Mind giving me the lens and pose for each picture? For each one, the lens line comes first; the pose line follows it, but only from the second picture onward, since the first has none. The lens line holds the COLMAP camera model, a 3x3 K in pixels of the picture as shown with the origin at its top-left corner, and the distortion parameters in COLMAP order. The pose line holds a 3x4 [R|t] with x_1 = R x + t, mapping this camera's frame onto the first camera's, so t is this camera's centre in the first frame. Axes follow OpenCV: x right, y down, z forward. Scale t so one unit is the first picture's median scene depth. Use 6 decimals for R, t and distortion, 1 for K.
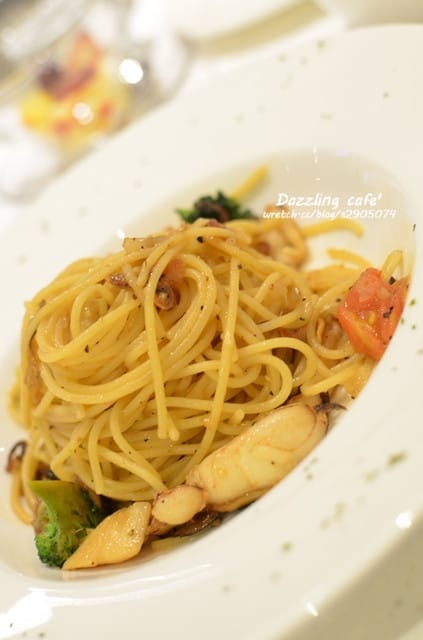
lens RADIAL K [[959.3, 0, 211.5], [0, 959.3, 320.0], [0, 0, 1]] dist [-0.114648, -0.058025]
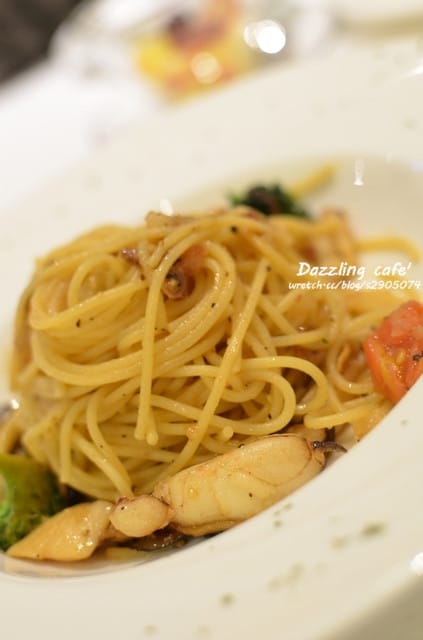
lens RADIAL K [[959.3, 0, 211.5], [0, 959.3, 320.0], [0, 0, 1]] dist [-0.114648, -0.058025]
pose [[0.973783, 0.208917, -0.089997, 0.070500], [-0.207525, 0.977919, 0.024669, -0.020502], [0.093163, -0.005345, 0.995636, 0.117310]]
